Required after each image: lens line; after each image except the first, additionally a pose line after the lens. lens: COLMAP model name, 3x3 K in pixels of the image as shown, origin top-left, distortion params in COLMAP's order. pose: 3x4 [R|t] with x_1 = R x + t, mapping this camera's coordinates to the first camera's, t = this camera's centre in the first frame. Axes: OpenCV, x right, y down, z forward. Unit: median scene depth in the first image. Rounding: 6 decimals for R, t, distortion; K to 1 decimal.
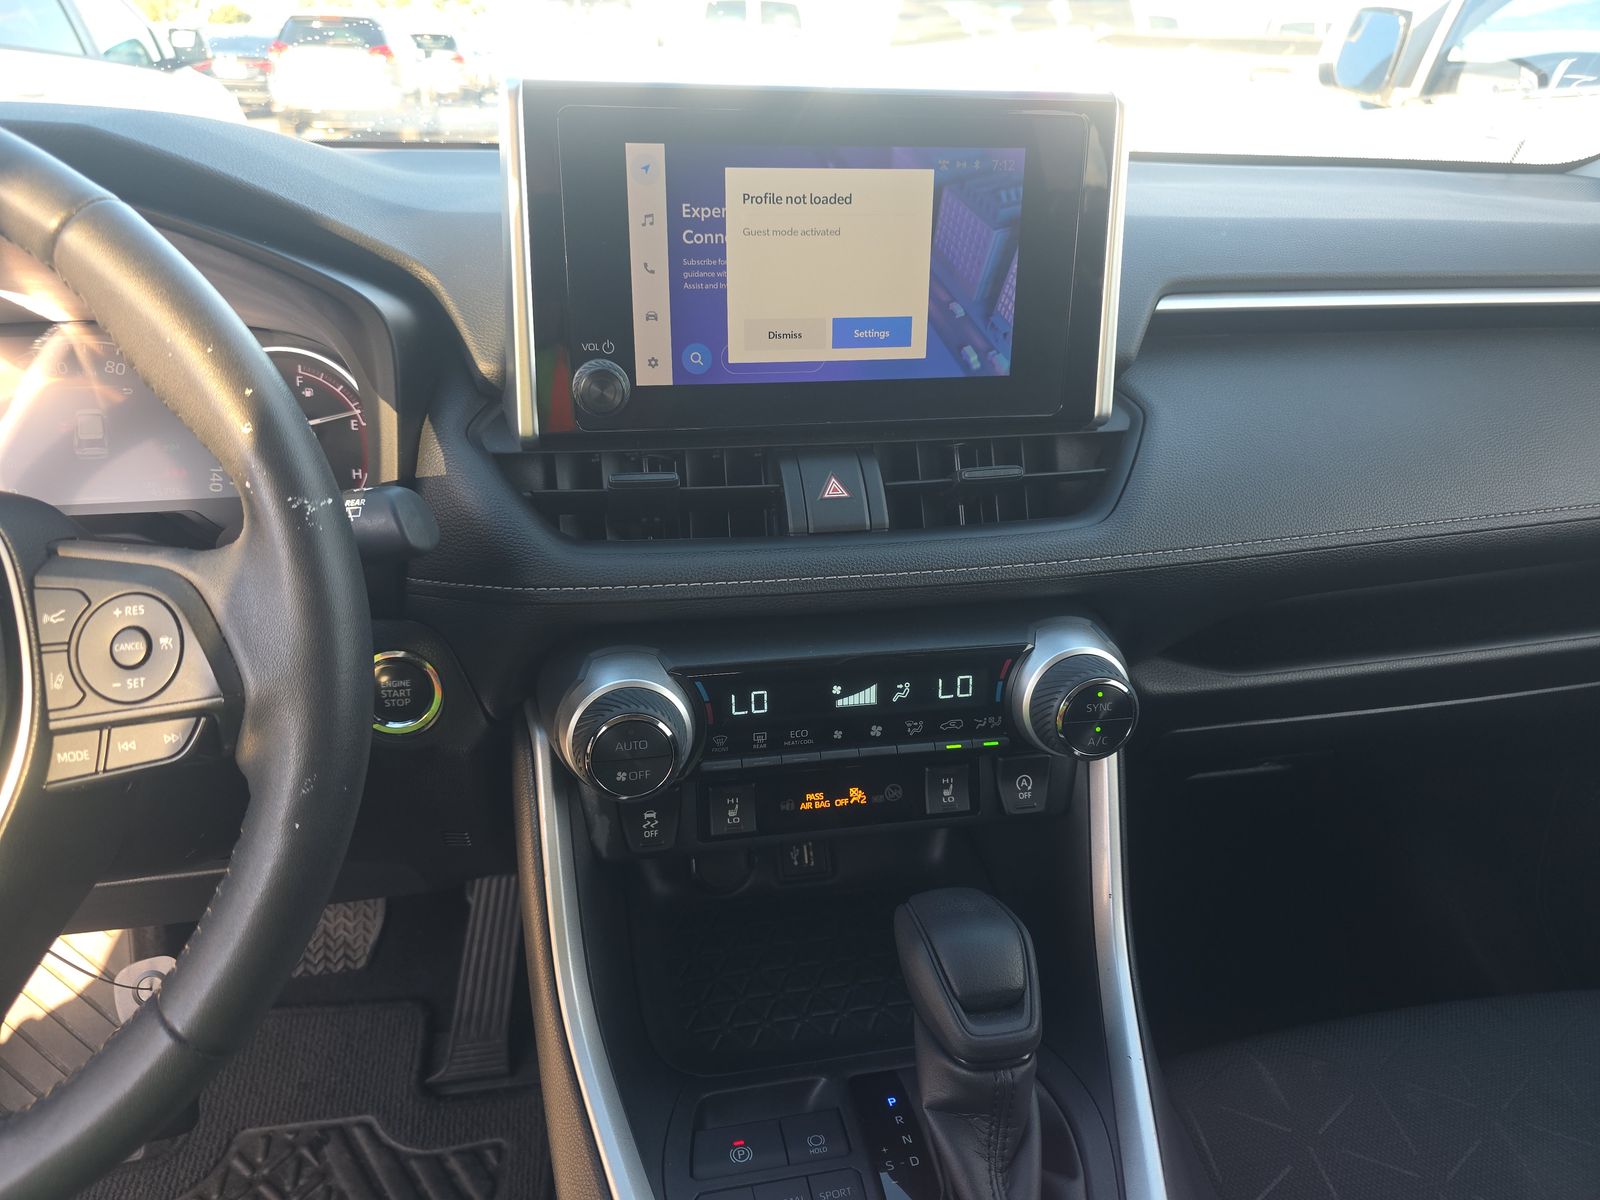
lens RADIAL K [[1076.1, 0, 773.6], [0, 1076.1, 590.5], [0, 0, 1]] dist [0.073202, -0.055131]
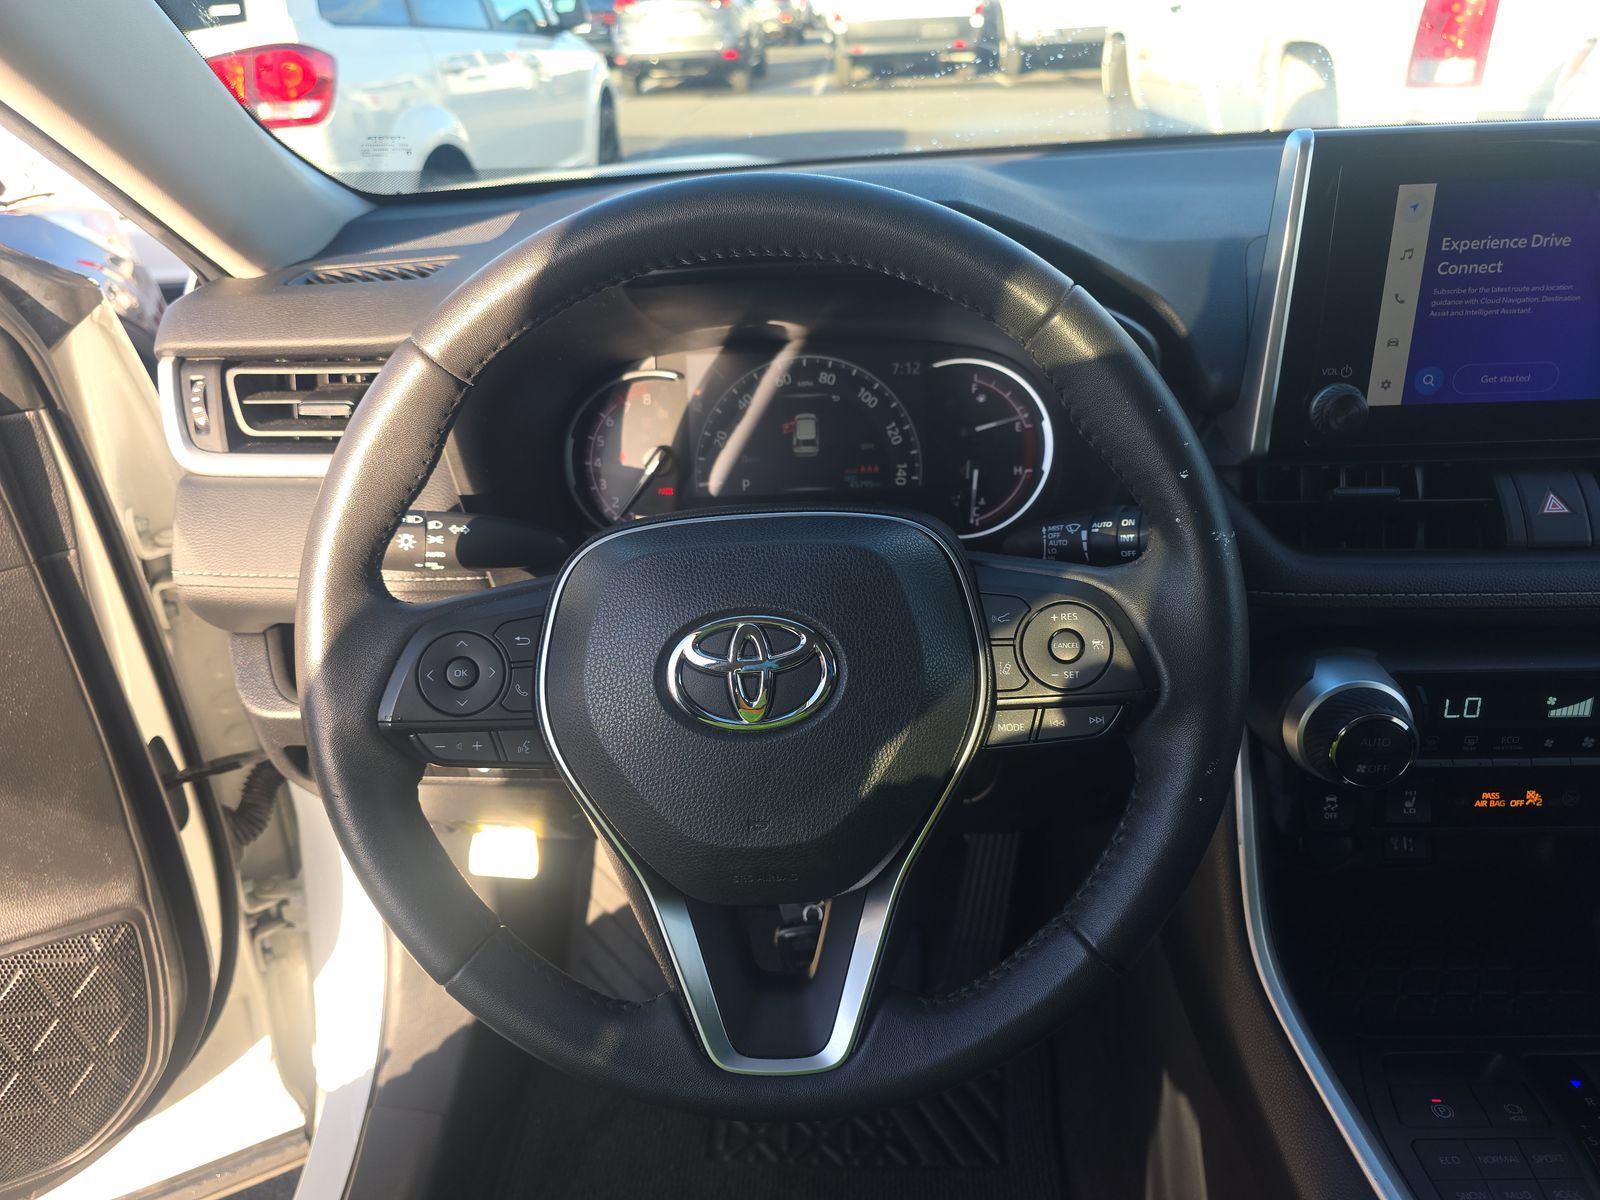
lens RADIAL K [[1076.1, 0, 801.9], [0, 1076.1, 598.2], [0, 0, 1]] dist [0.073202, -0.055131]
pose [[0.976194, 0.050890, -0.210845, -0.429169], [-0.036958, 0.996897, 0.069504, -0.053633], [0.213728, -0.060057, 0.975045, -0.186457]]
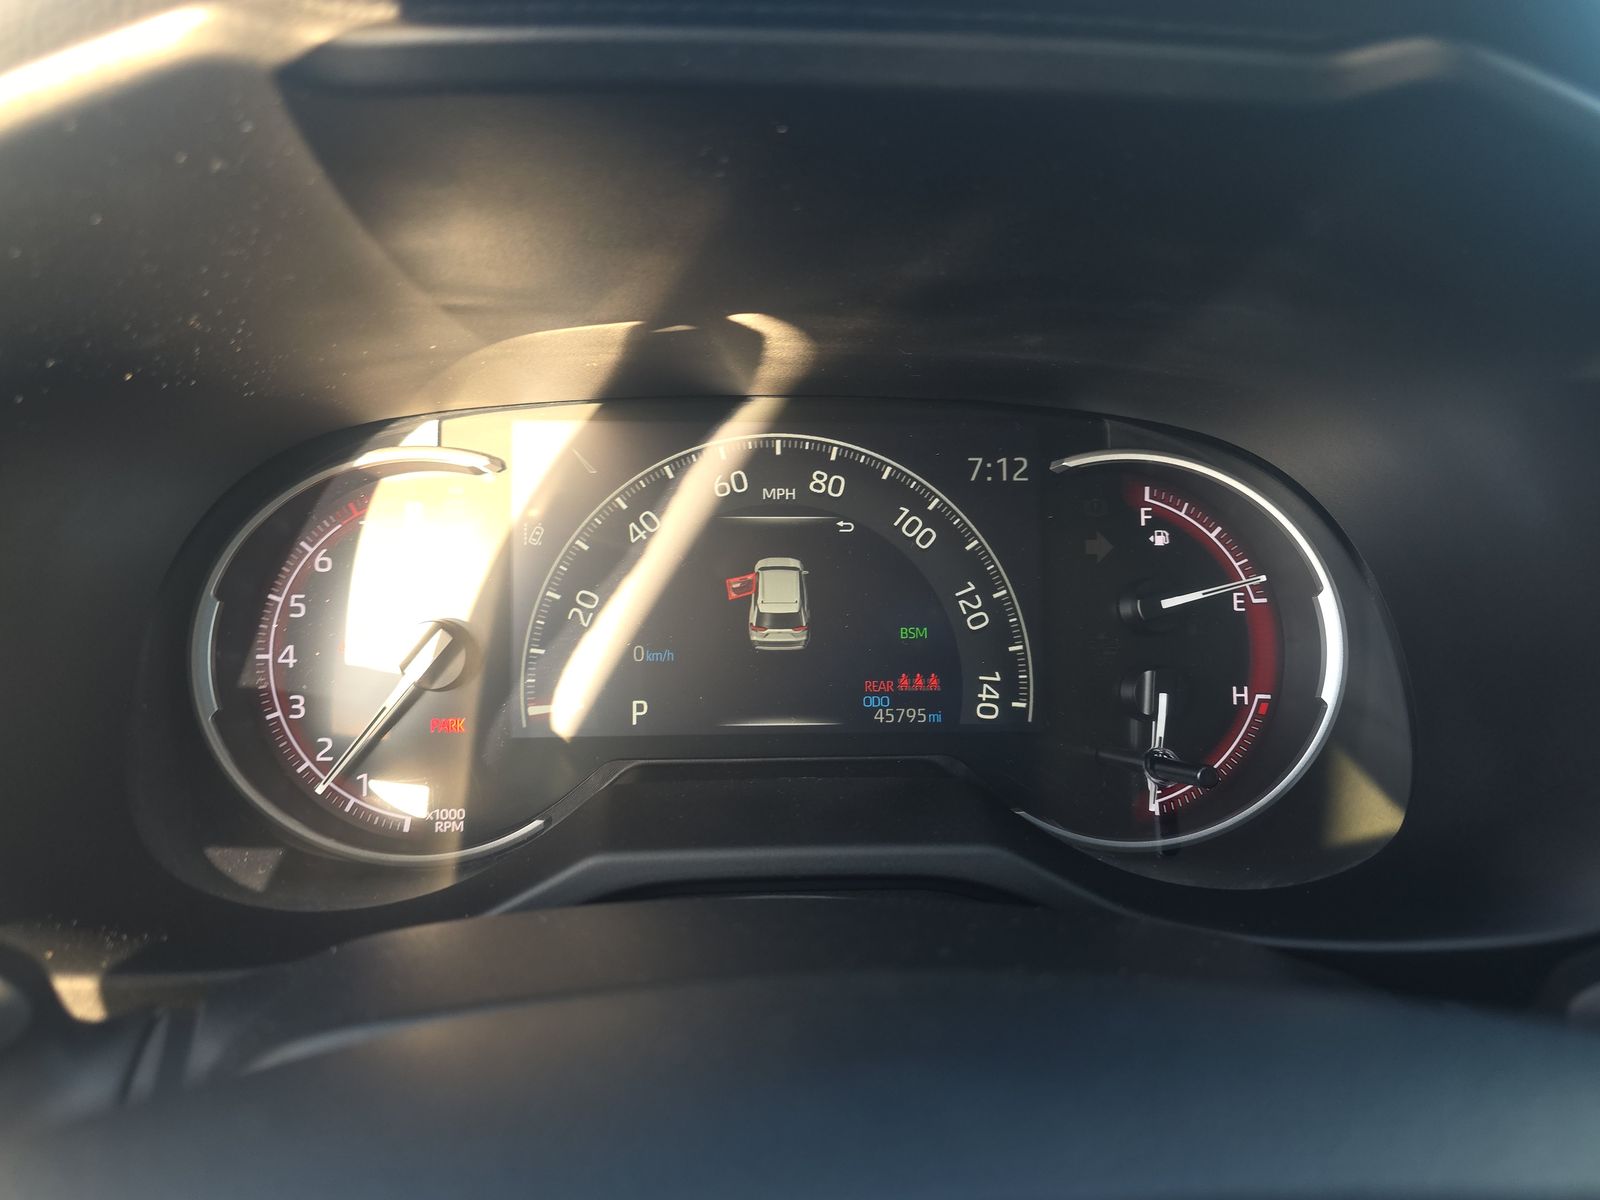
lens RADIAL K [[1076.1, 0, 805.1], [0, 1076.1, 597.1], [0, 0, 1]] dist [0.073202, -0.055131]
pose [[0.996386, 0.047559, -0.070372, -0.666378], [-0.053576, 0.994832, -0.086244, -0.117378], [0.065907, 0.089703, 0.993786, 0.554690]]
